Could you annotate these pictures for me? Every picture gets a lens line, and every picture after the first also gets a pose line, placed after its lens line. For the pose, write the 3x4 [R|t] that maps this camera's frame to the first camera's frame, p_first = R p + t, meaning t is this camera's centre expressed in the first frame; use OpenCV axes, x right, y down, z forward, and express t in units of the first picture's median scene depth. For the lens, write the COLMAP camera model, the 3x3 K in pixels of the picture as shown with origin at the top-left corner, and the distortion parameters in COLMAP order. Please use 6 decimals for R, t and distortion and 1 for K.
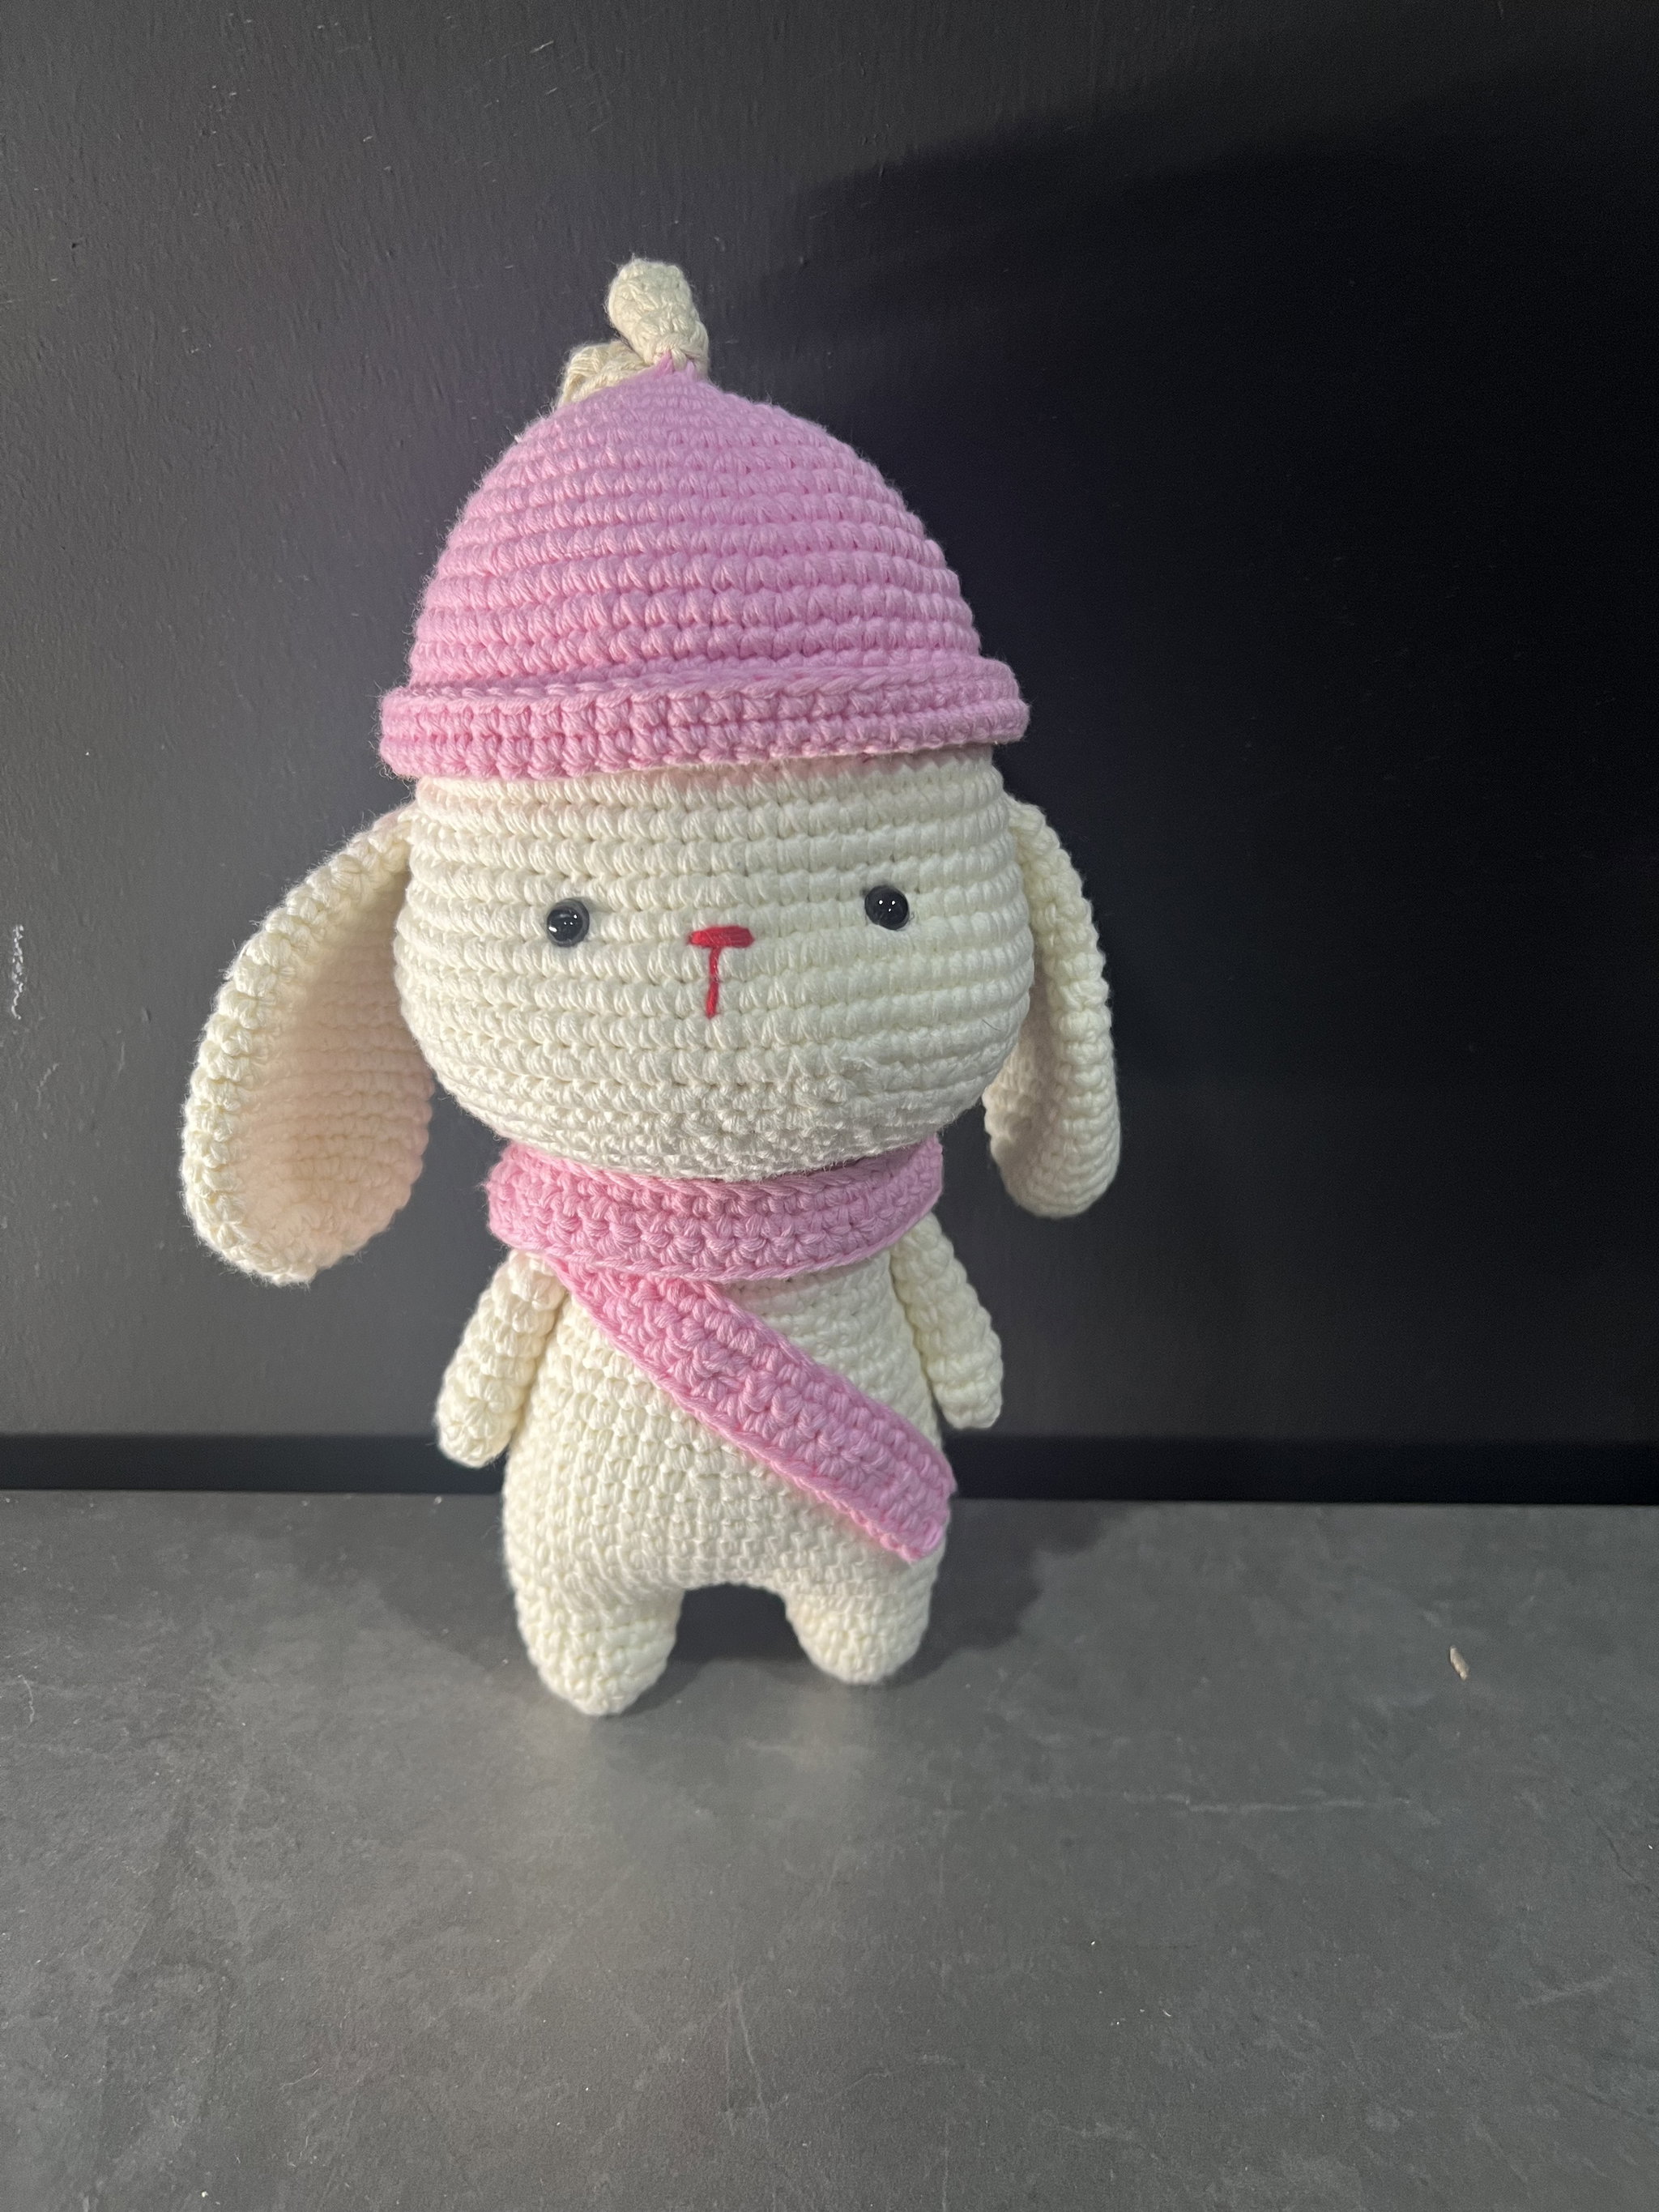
lens RADIAL K [[1653.2, 0, 829.5], [0, 1653.2, 1106.0], [0, 0, 1]] dist [0.062526, -0.086629]
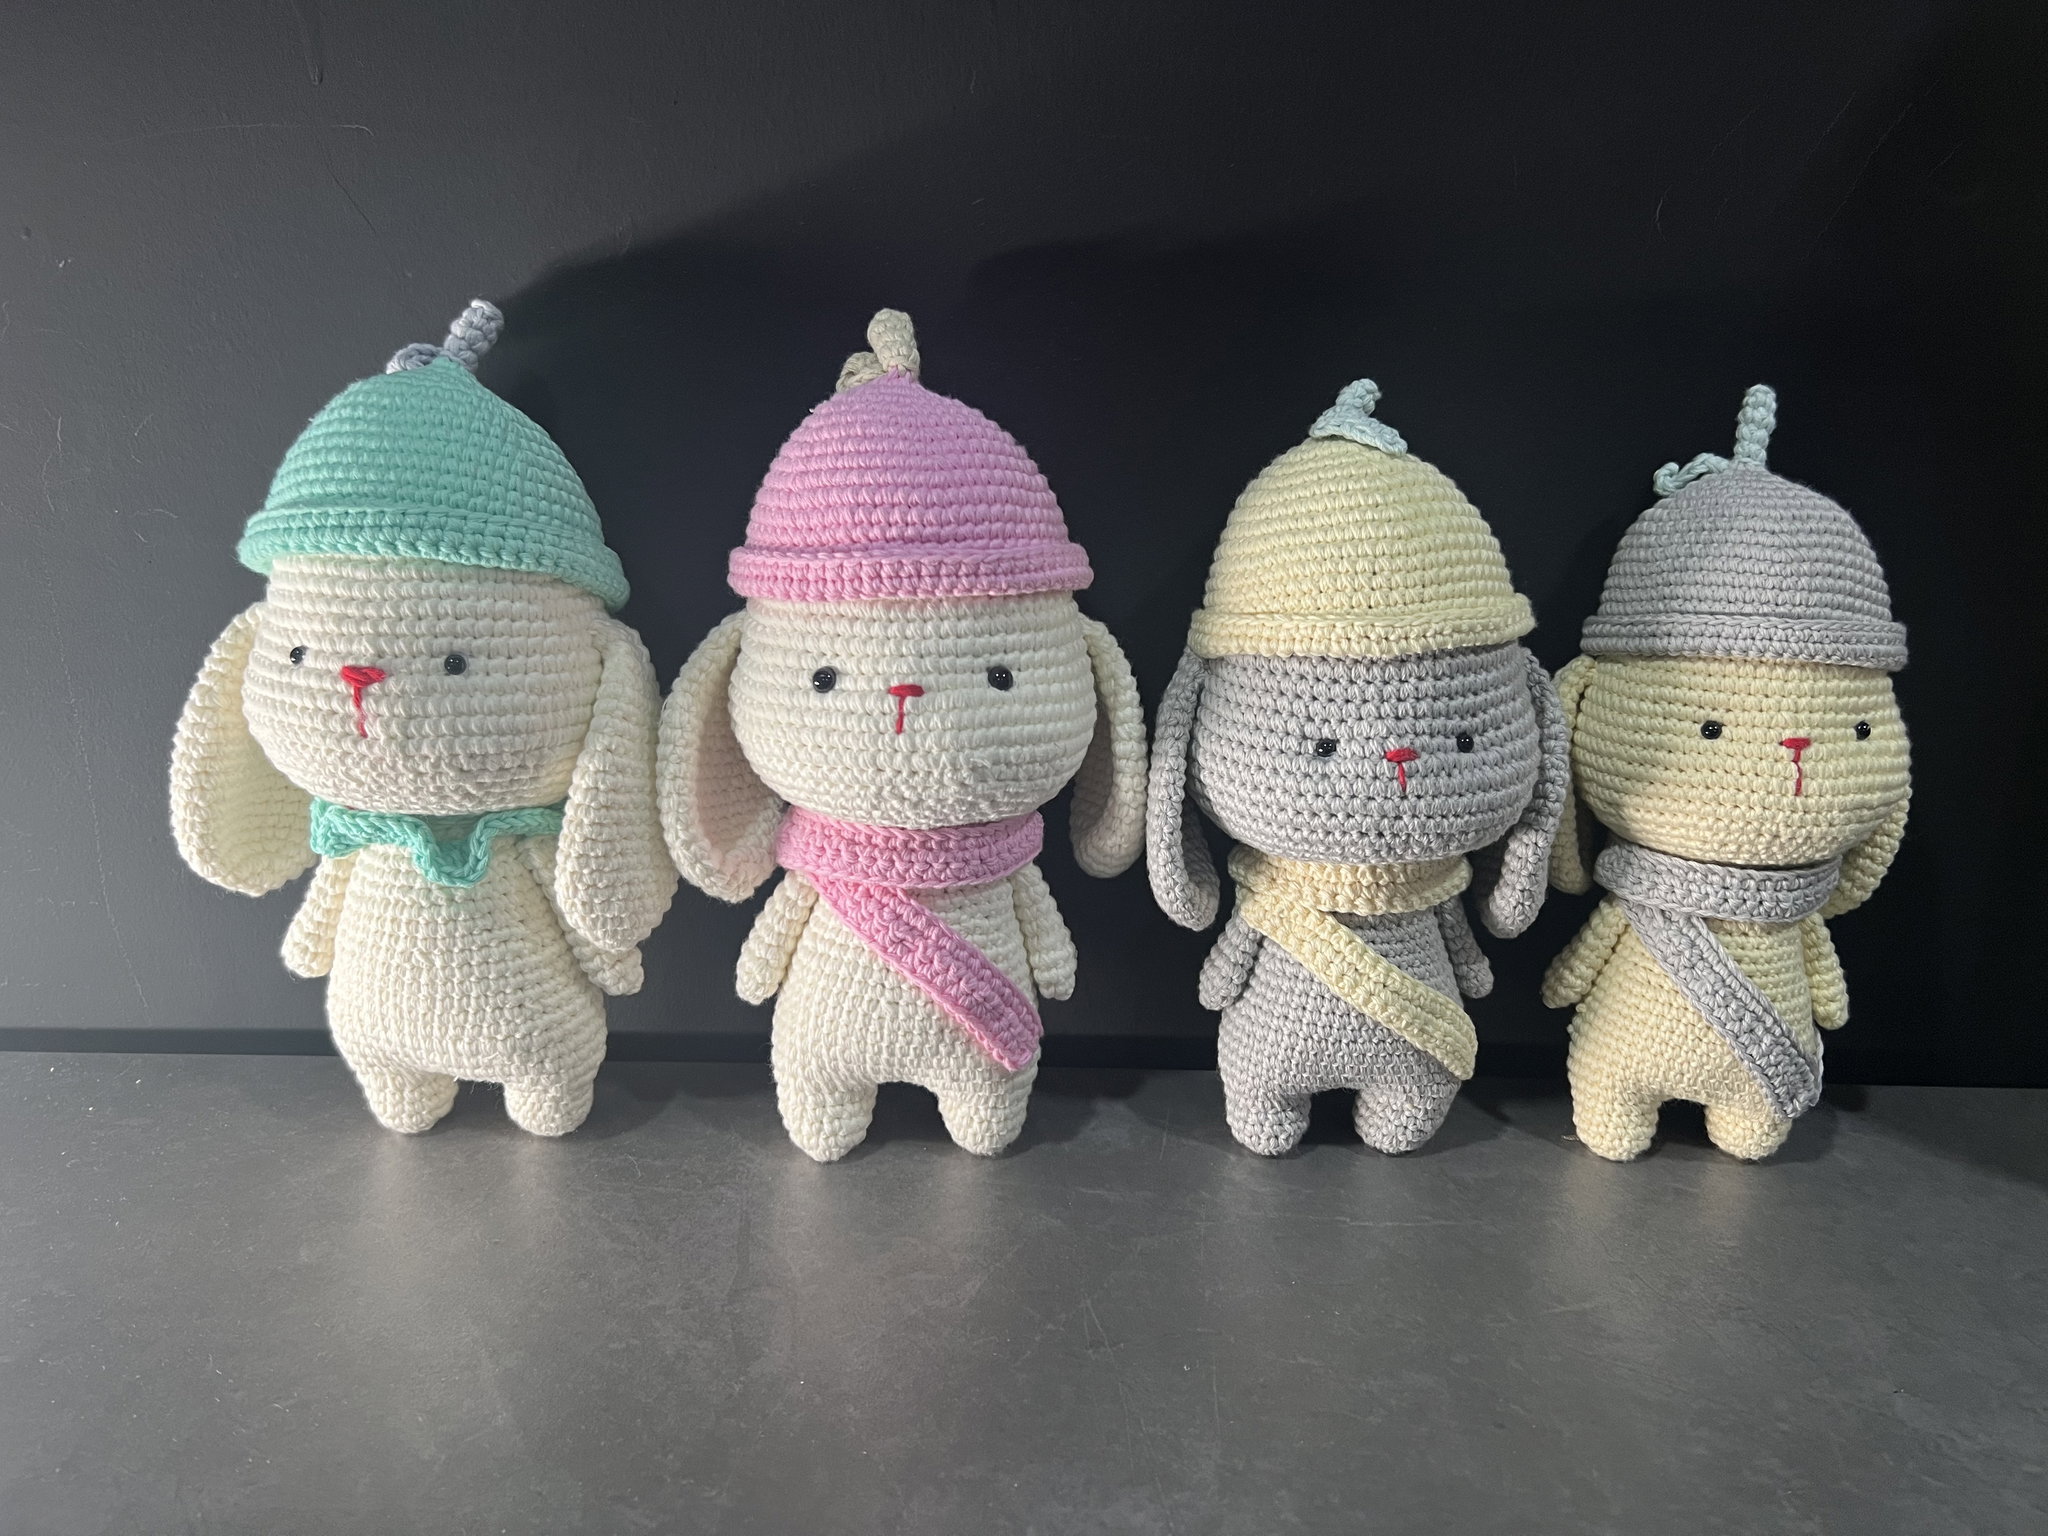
lens RADIAL K [[1515.3, 0, 1032.6], [0, 1515.3, 795.4], [0, 0, 1]] dist [0.079296, -0.112346]
pose [[0.998376, 0.040988, -0.039561, 0.139777], [-0.042672, 0.998176, -0.042695, 0.076636], [0.037738, 0.044314, 0.998305, -0.642944]]
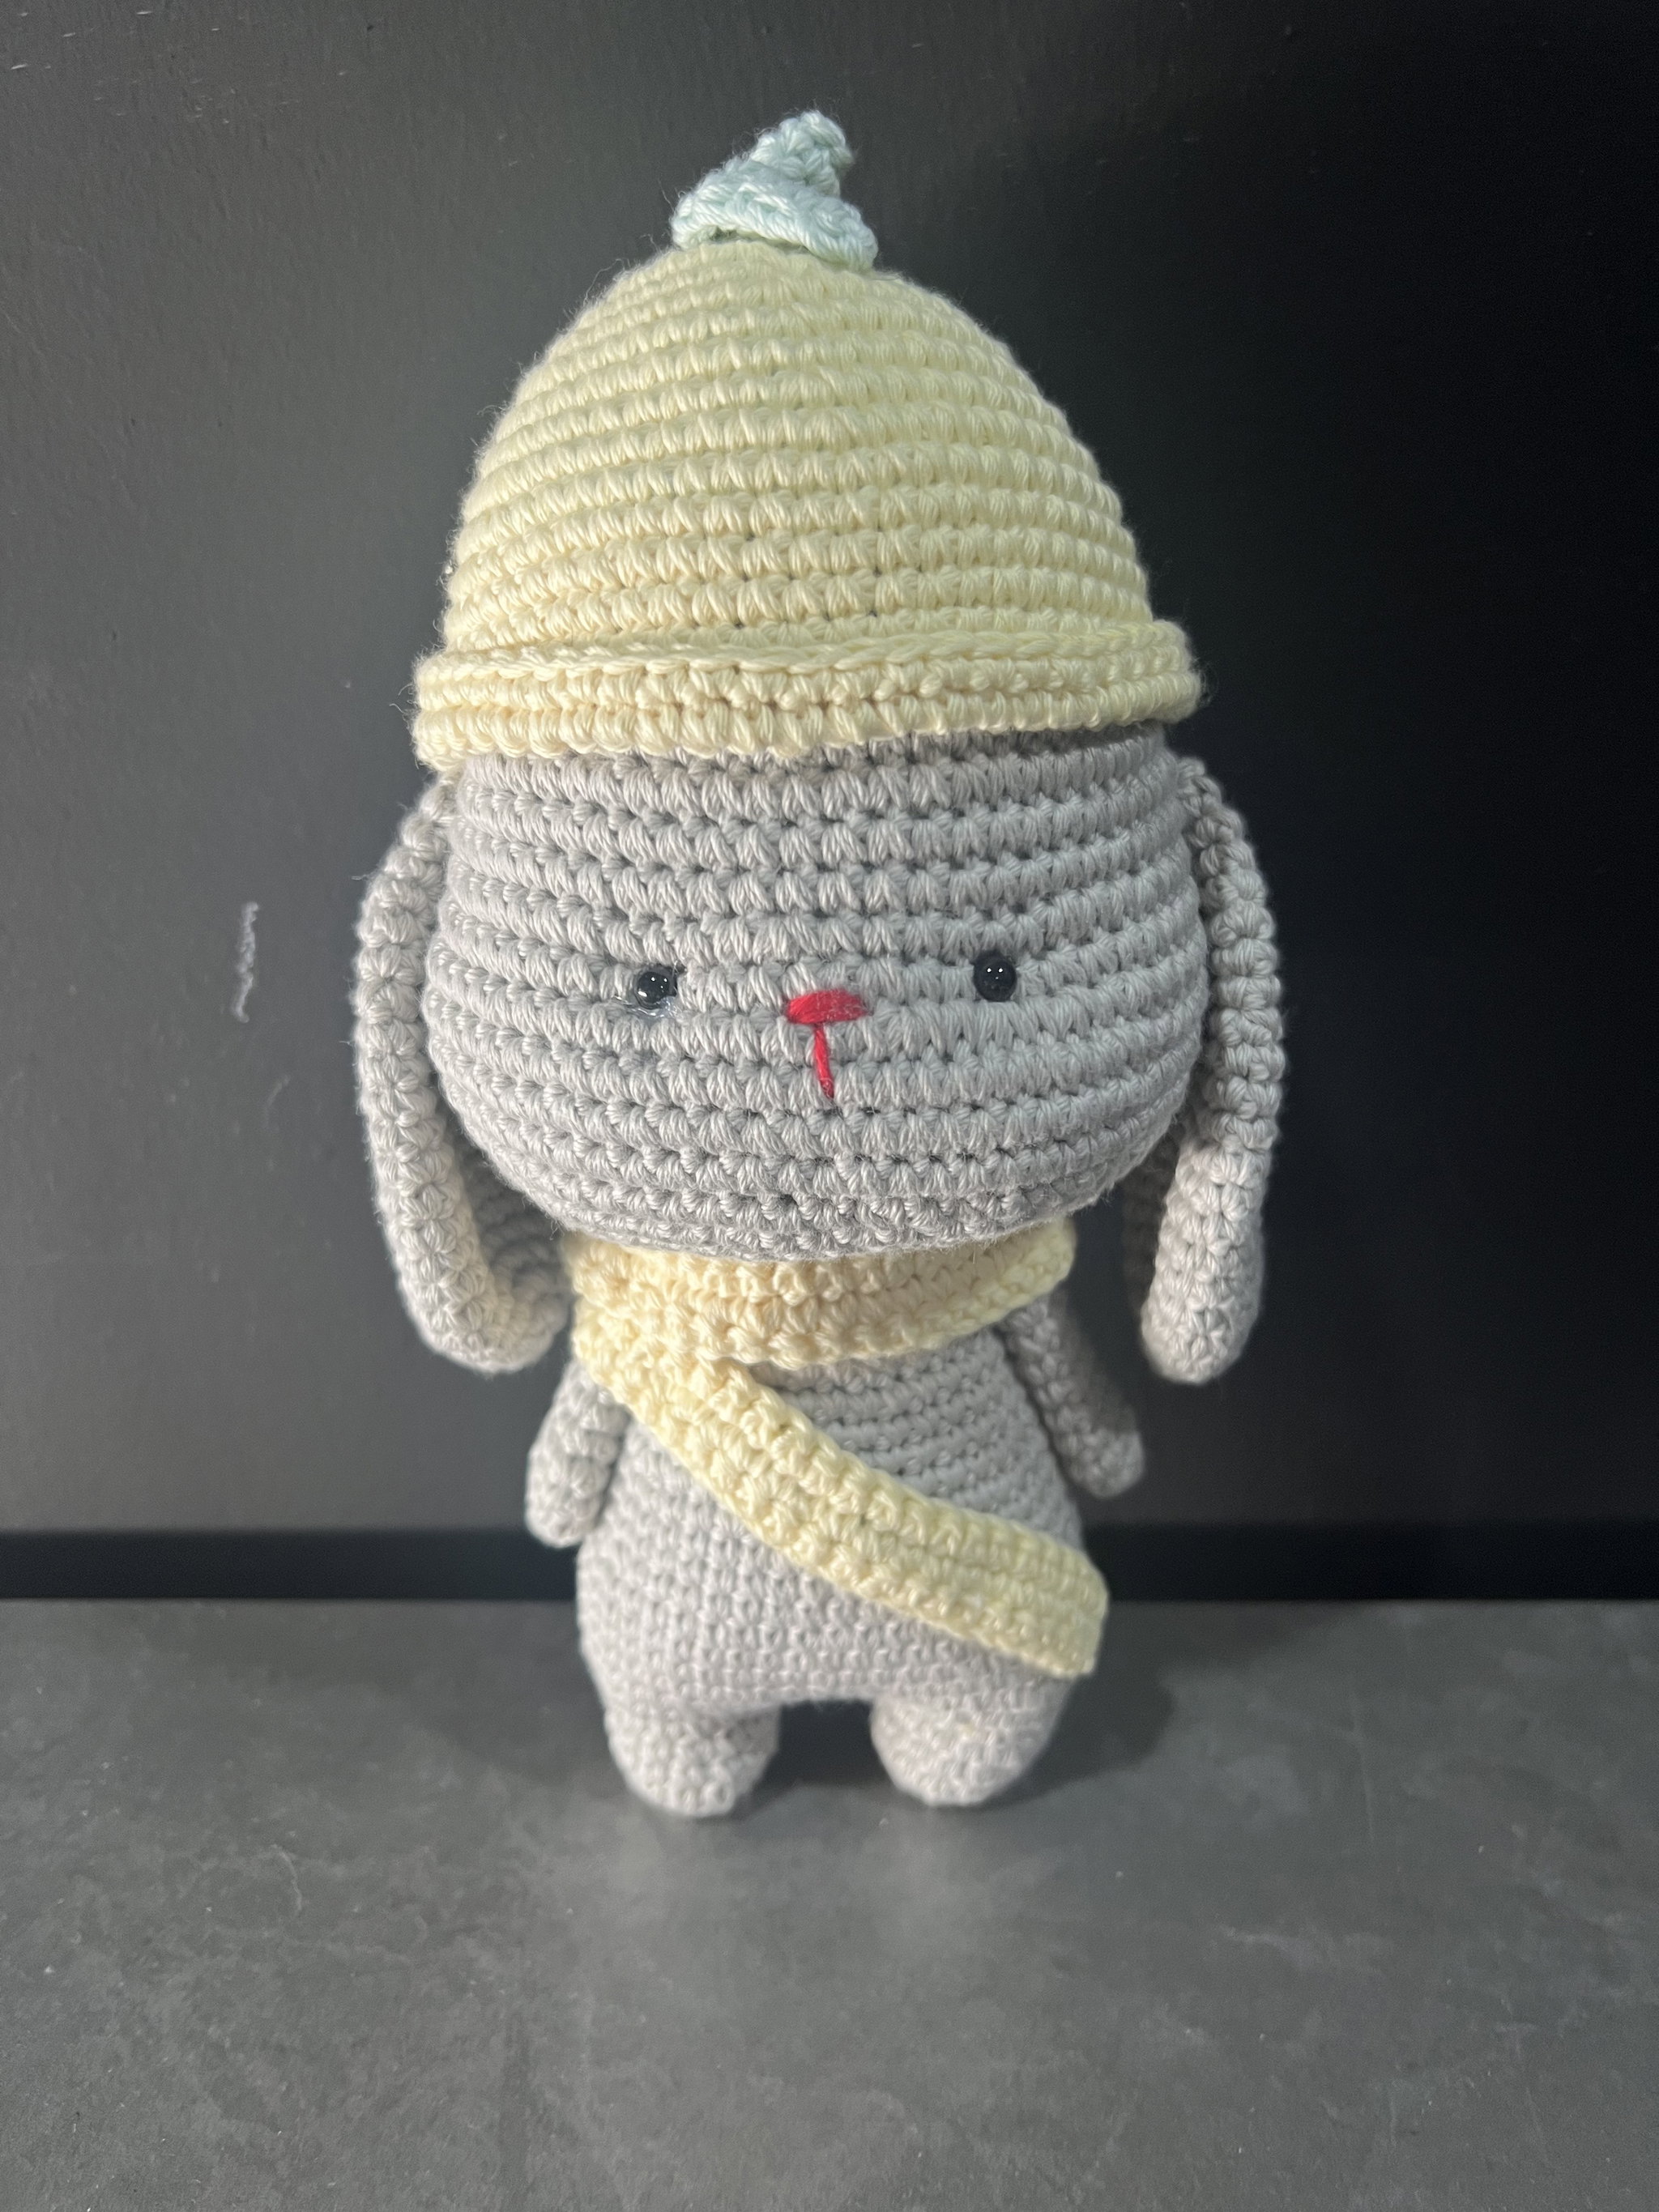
lens RADIAL K [[1691.3, 0, 829.5], [0, 1691.3, 1106.0], [0, 0, 1]] dist [0.043269, -0.053326]
pose [[0.996400, 0.049260, -0.068990, 0.521272], [-0.048985, 0.998783, 0.005674, -0.015220], [0.069186, -0.002274, 0.997601, 0.277578]]
